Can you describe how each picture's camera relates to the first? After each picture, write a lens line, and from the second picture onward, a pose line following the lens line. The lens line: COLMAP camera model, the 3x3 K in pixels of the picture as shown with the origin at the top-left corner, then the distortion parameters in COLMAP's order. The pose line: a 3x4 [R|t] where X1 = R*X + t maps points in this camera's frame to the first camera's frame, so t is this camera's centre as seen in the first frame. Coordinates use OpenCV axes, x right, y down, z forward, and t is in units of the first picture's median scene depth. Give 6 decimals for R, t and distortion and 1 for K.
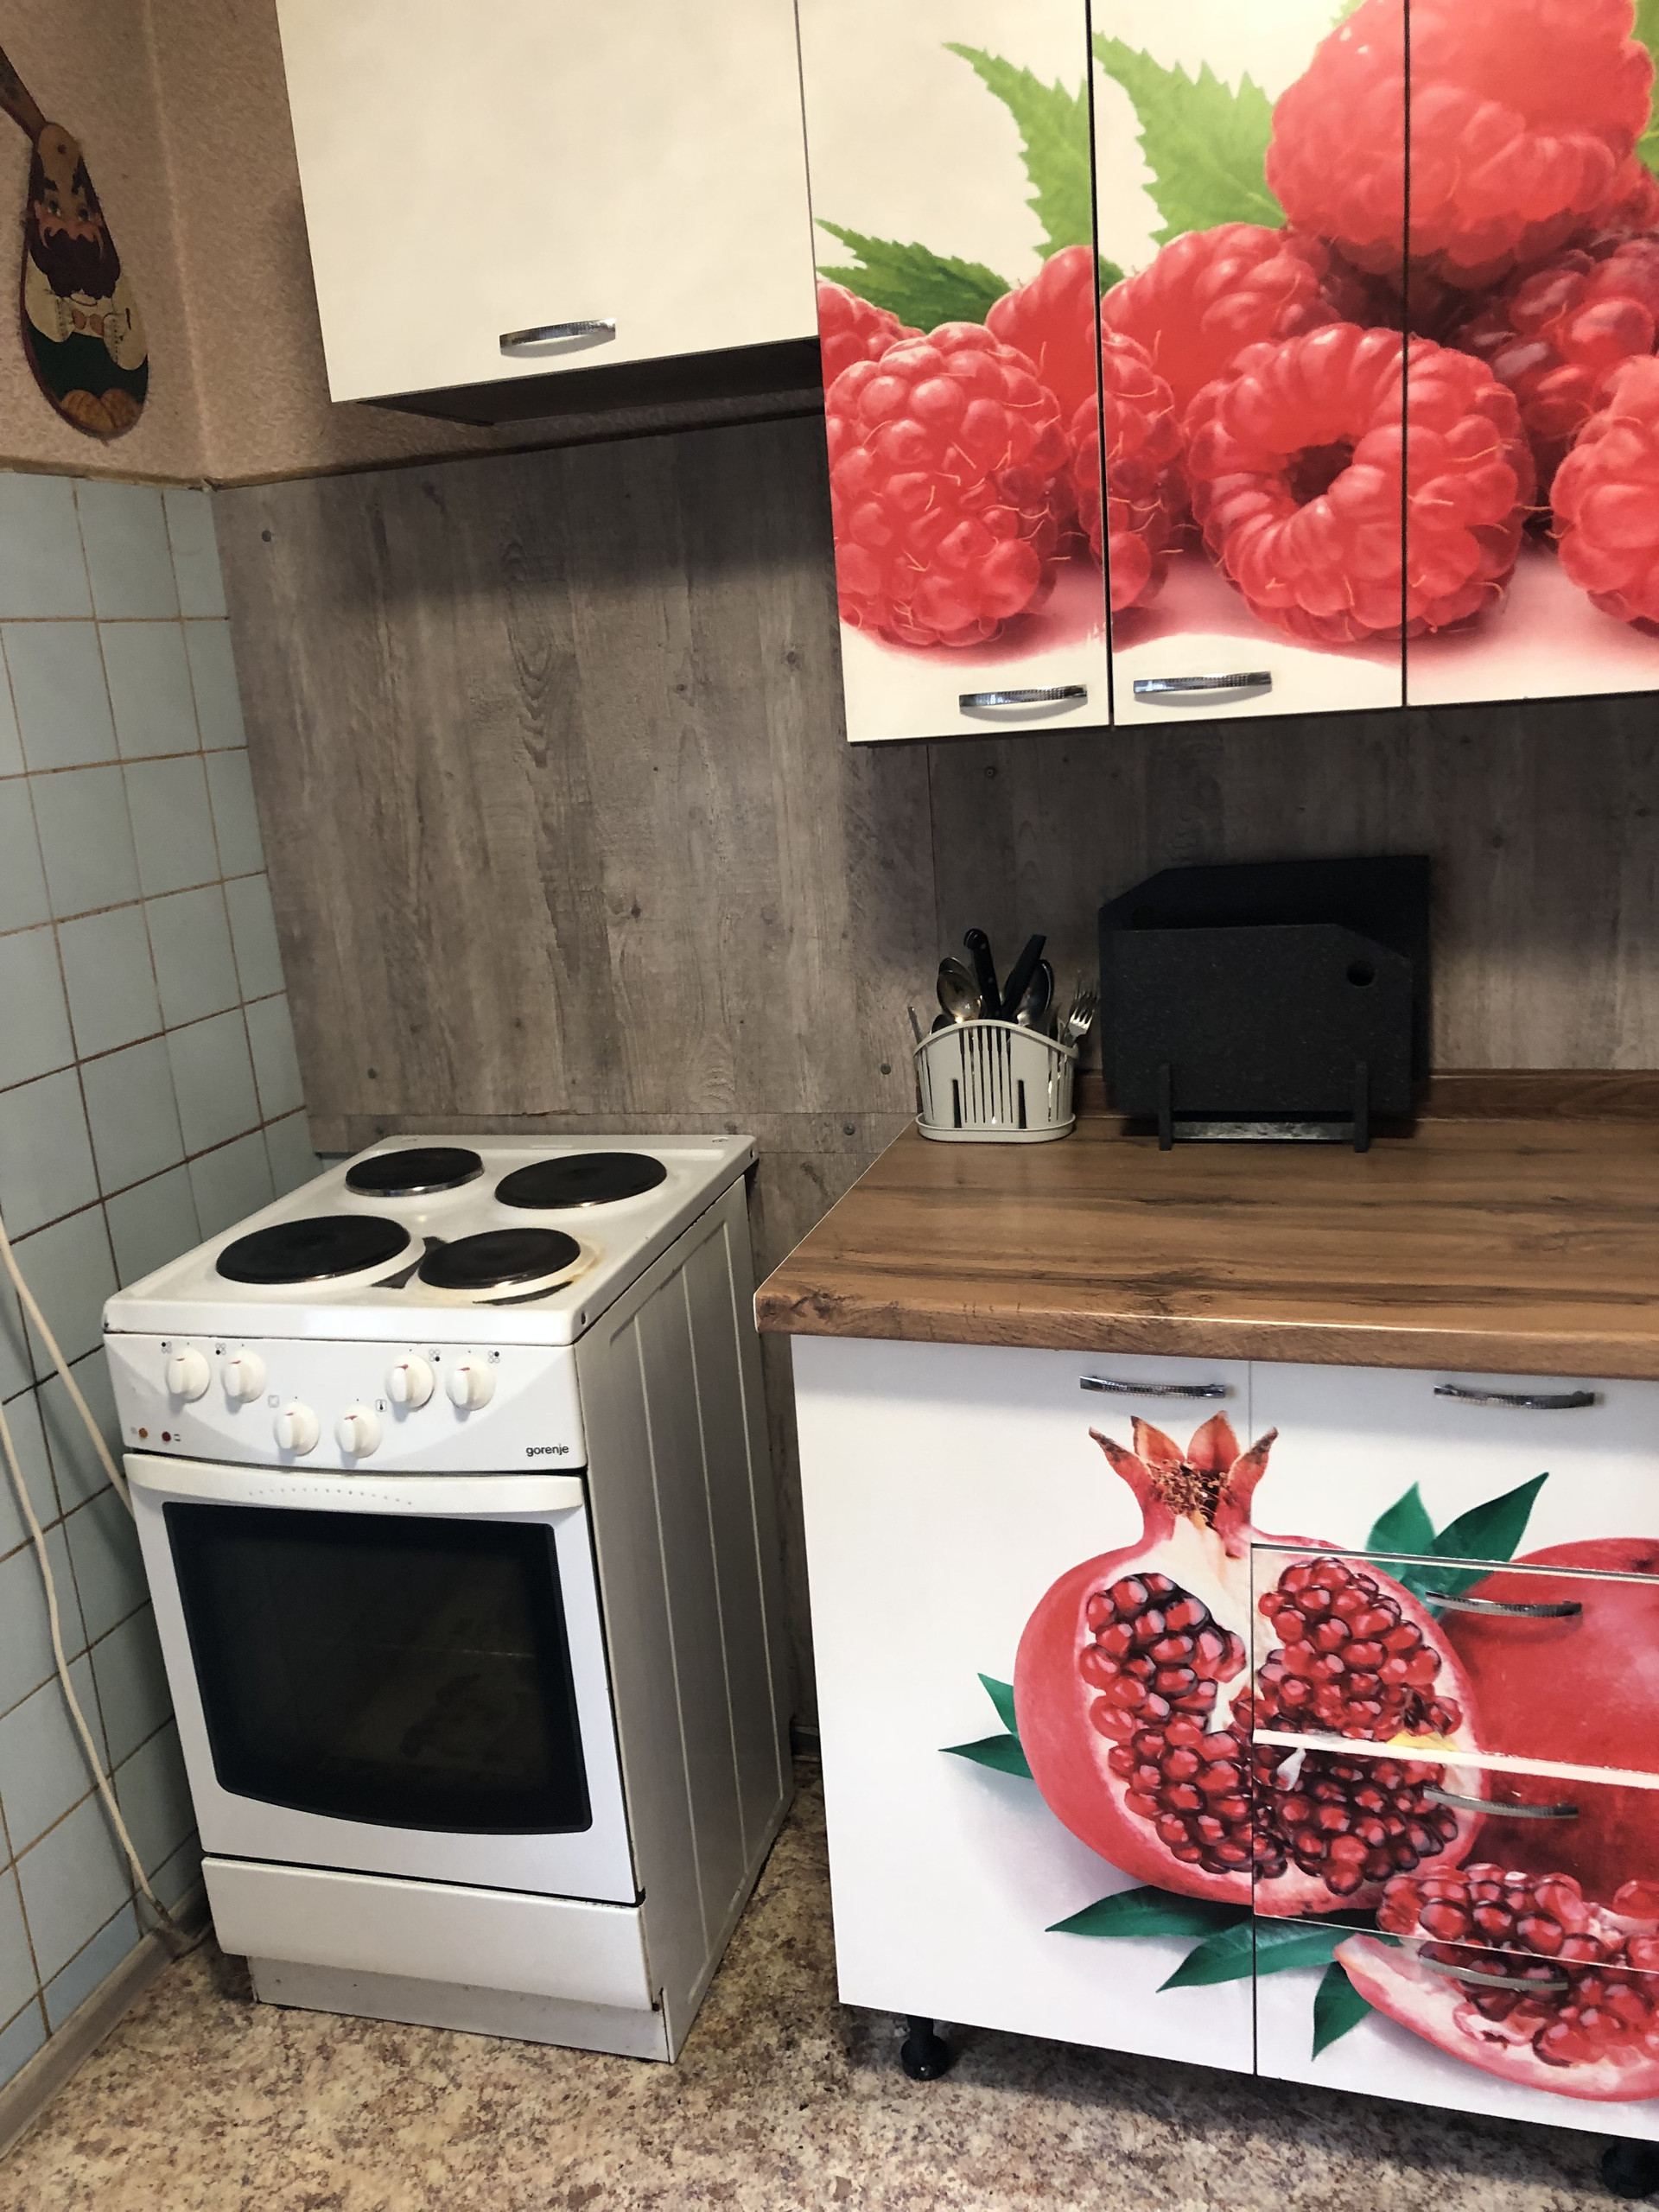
lens RADIAL K [[1807.7, 0, 822.2], [0, 1807.7, 1125.6], [0, 0, 1]] dist [0.047345, -0.036854]
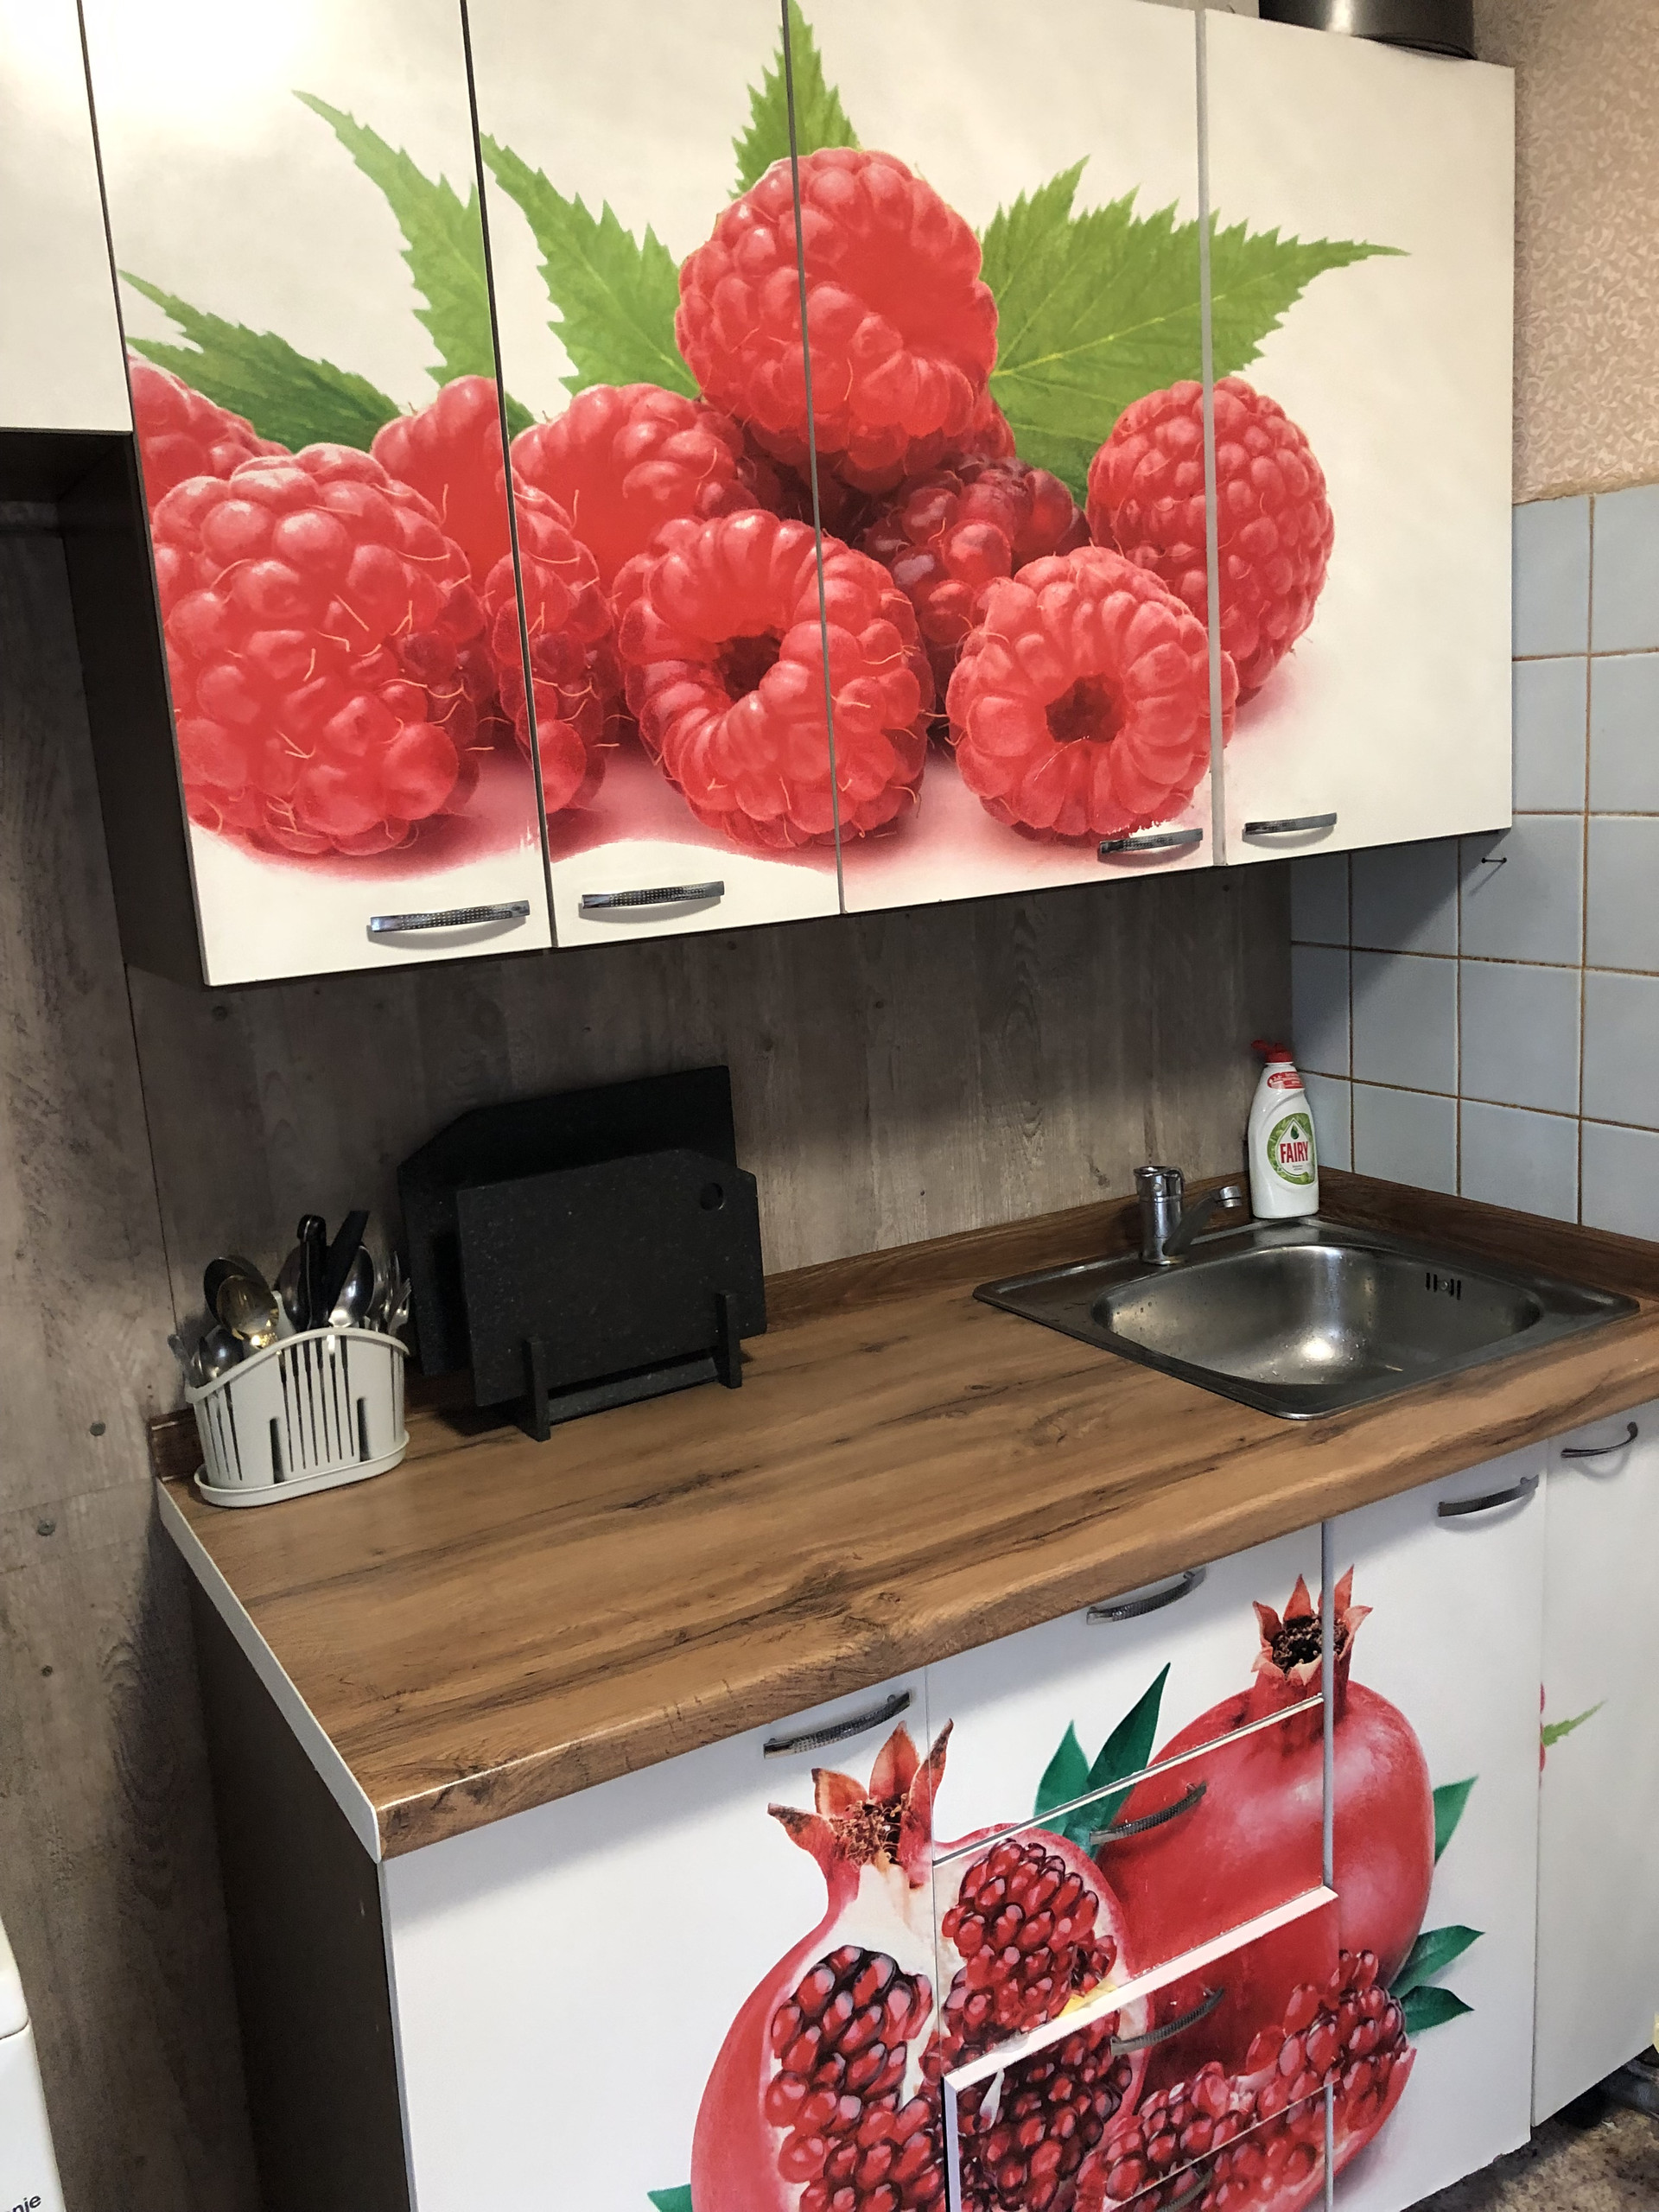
lens RADIAL K [[1807.7, 0, 838.1], [0, 1807.7, 1109.4], [0, 0, 1]] dist [0.047345, -0.036854]
pose [[0.675732, -0.118922, 0.727492, -0.375518], [0.199747, 0.979518, -0.025415, -0.106156], [-0.709569, 0.162488, 0.685646, 0.372621]]
